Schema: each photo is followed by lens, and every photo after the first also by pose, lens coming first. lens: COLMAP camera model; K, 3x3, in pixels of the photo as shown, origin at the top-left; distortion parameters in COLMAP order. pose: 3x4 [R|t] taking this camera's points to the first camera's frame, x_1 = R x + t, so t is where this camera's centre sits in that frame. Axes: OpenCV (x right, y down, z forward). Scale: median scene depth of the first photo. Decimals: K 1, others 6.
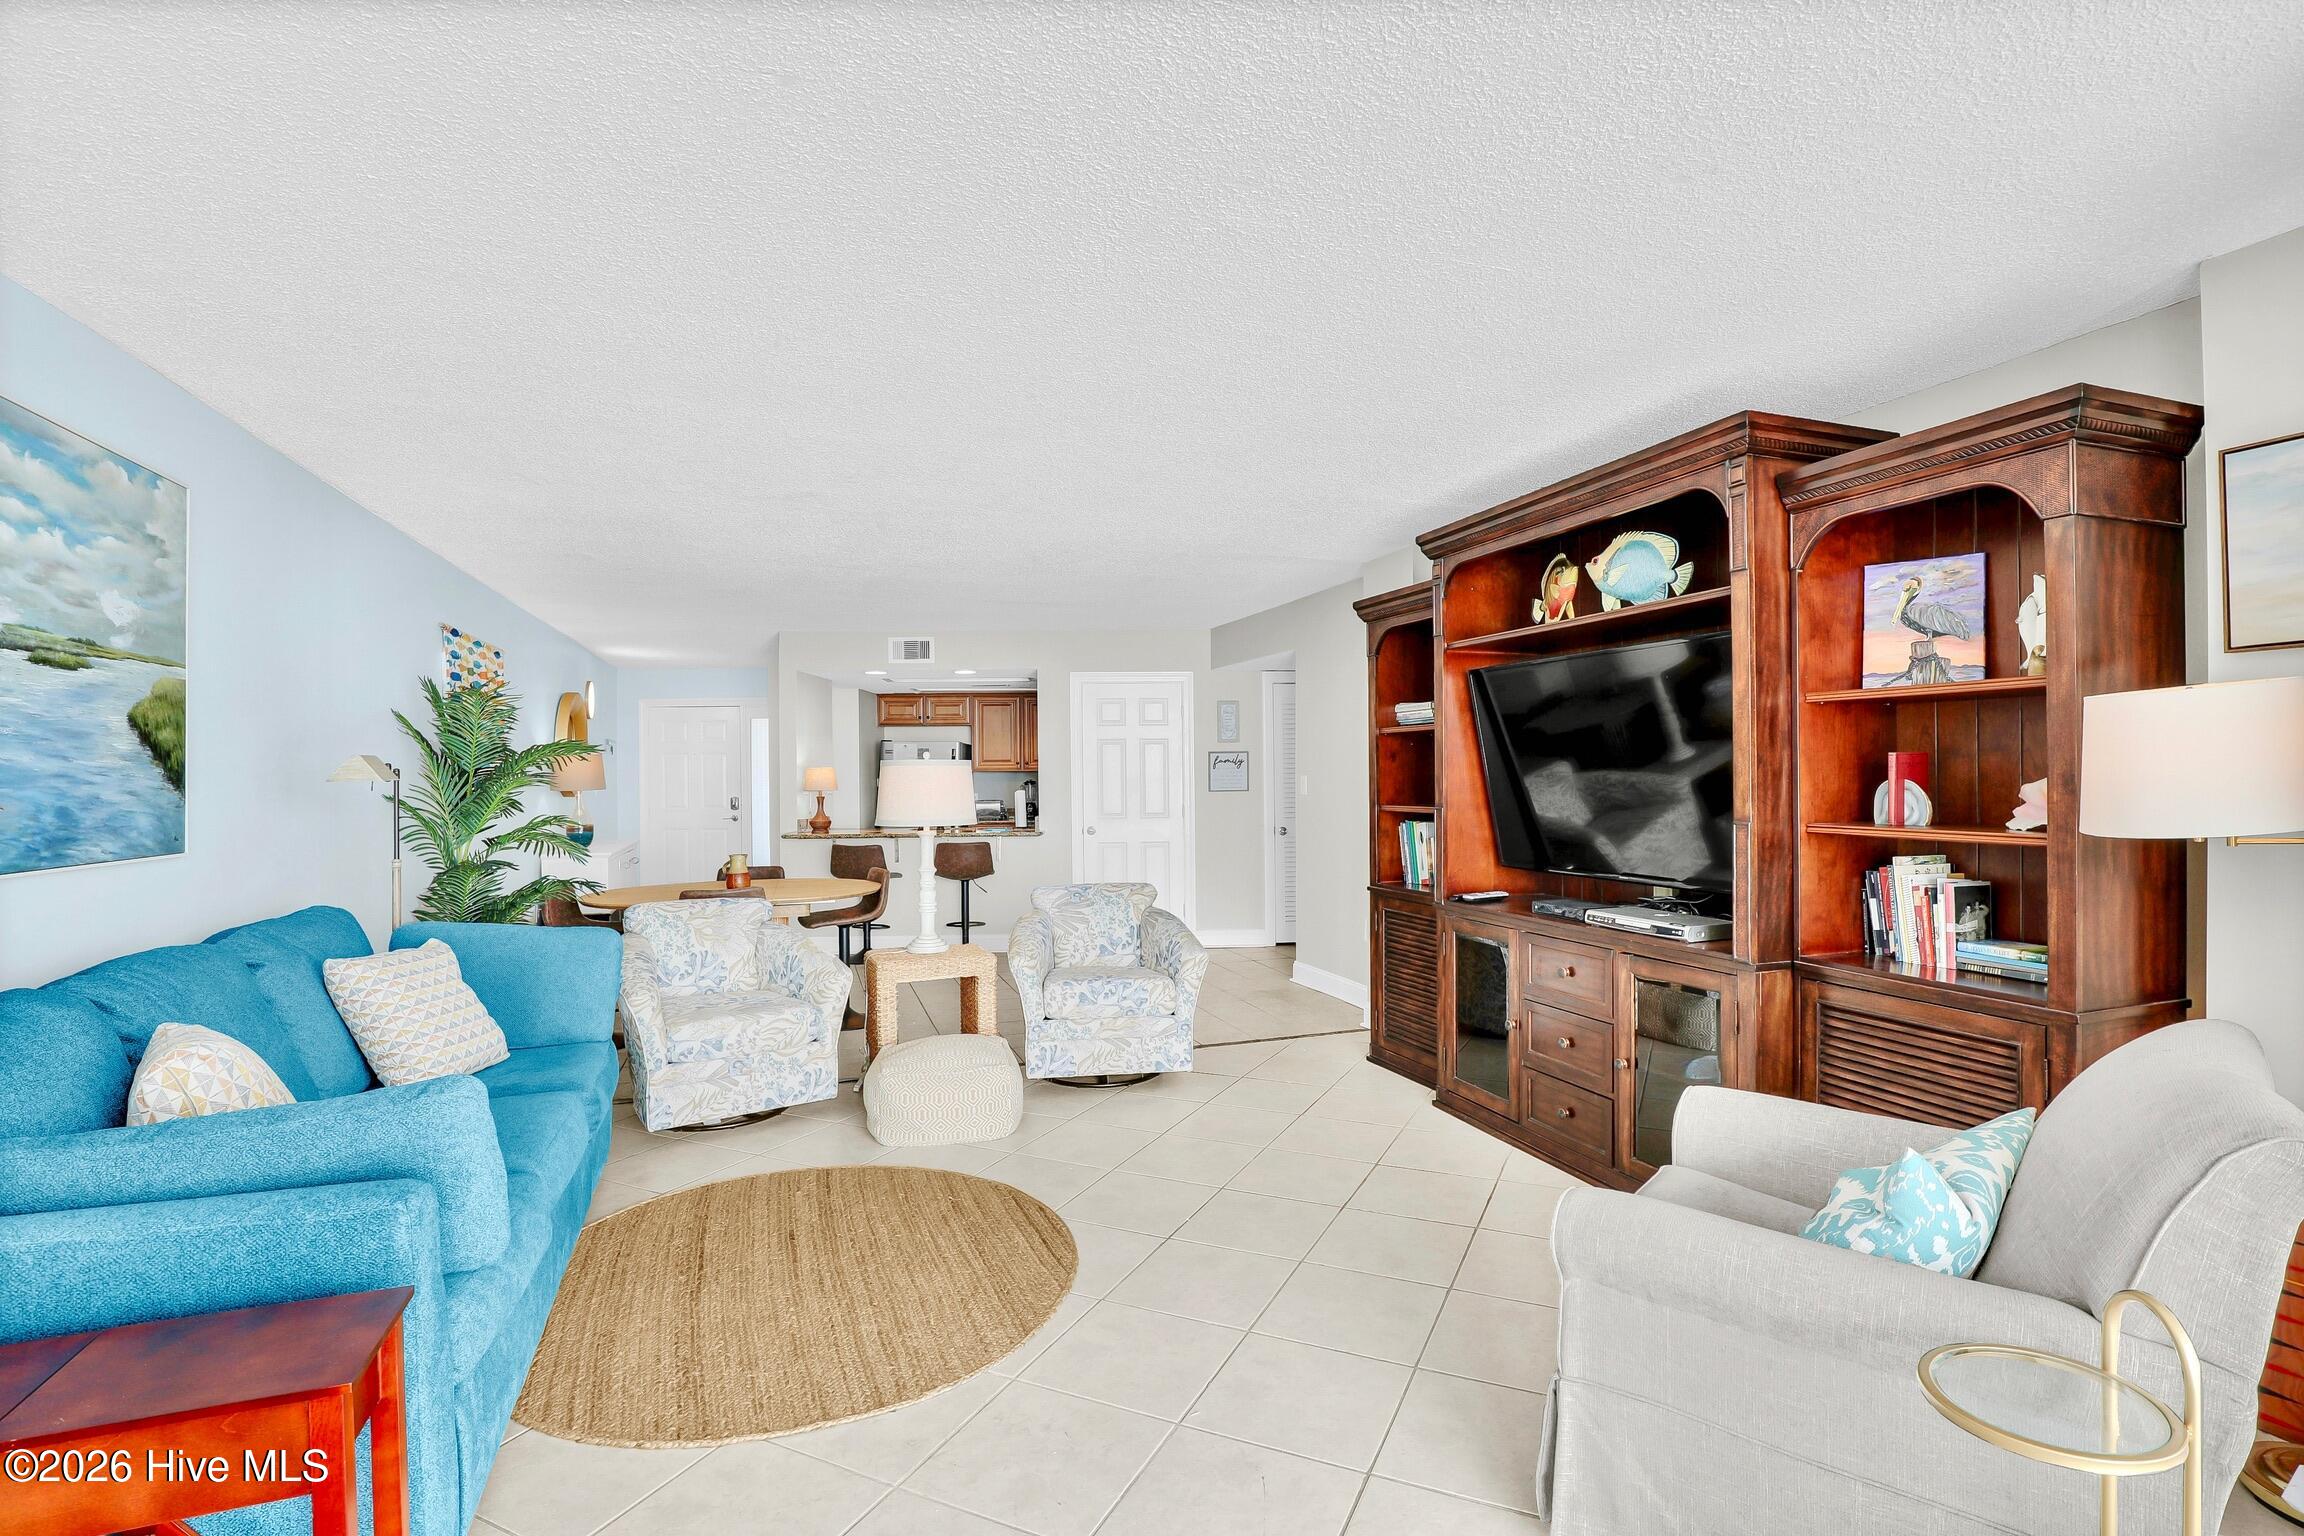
lens RADIAL K [[1116.5, 0, 1156.9], [0, 1116.5, 787.3], [0, 0, 1]] dist [-0.043727, 0.011629]
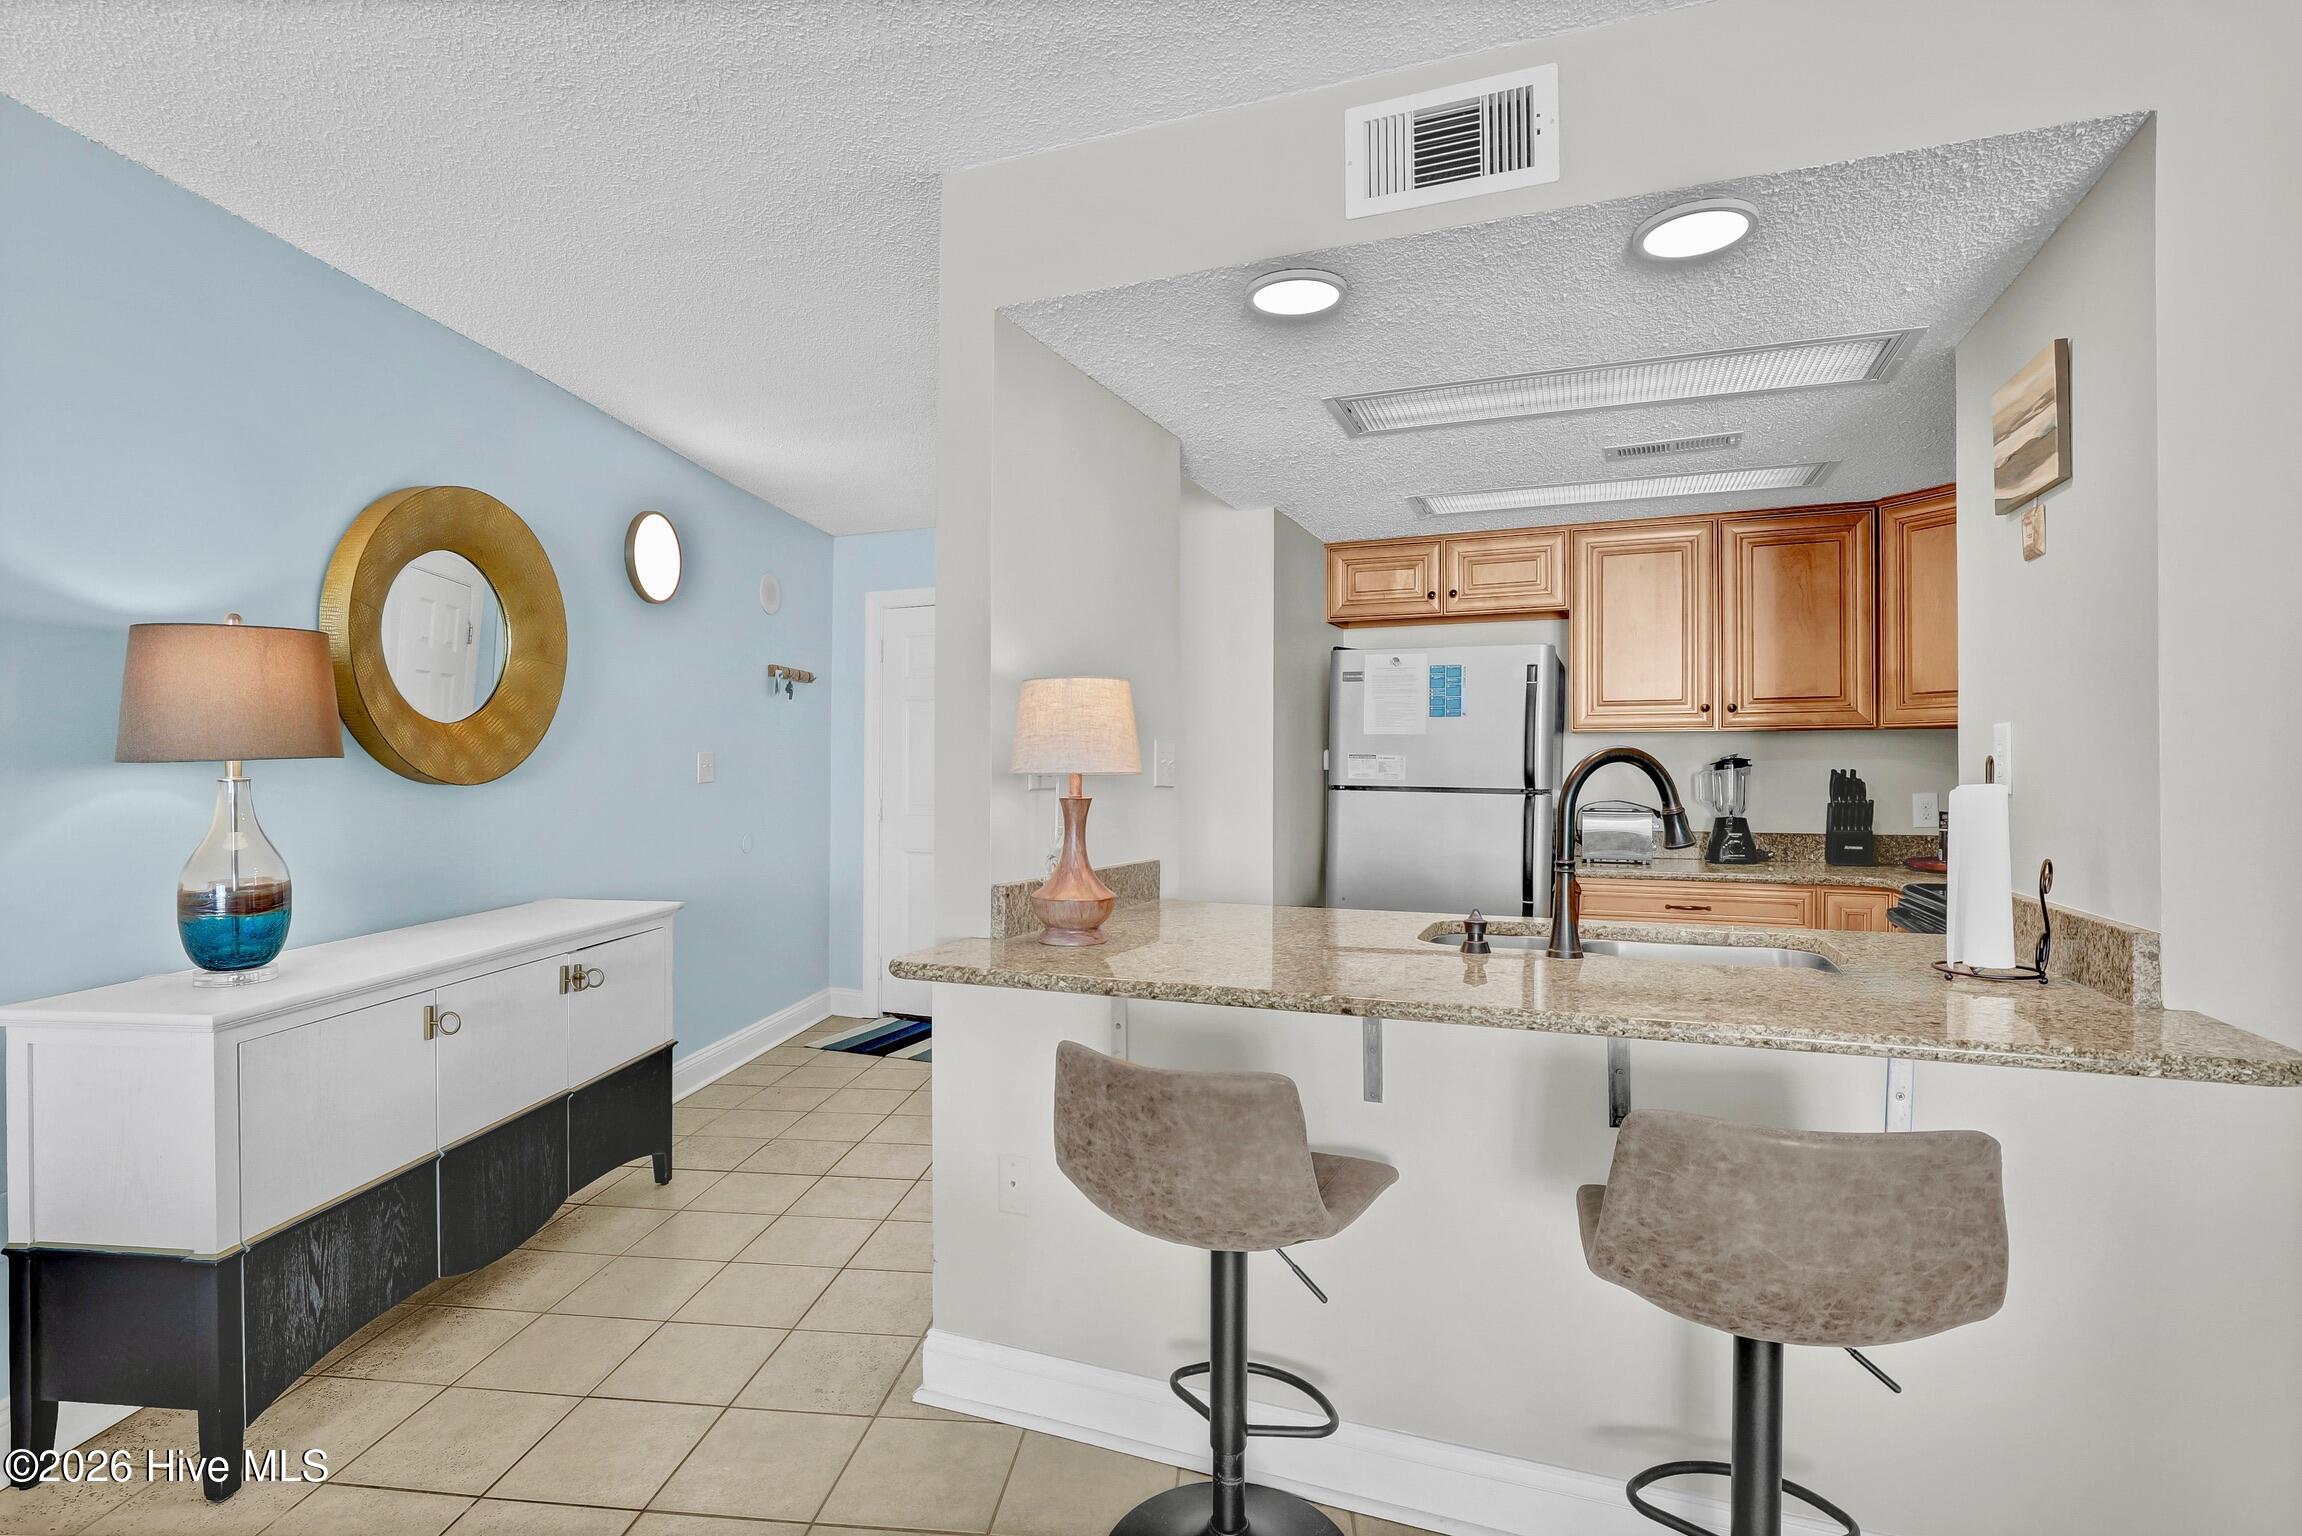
lens RADIAL K [[1115.5, 0, 1155.9], [0, 1115.5, 787.3], [0, 0, 1]] dist [-0.043727, 0.011629]
pose [[0.914566, 0.015385, -0.404145, -0.150091], [-0.012062, 0.999869, 0.010767, 0.002792], [0.404258, -0.004973, 0.914632, 0.633397]]
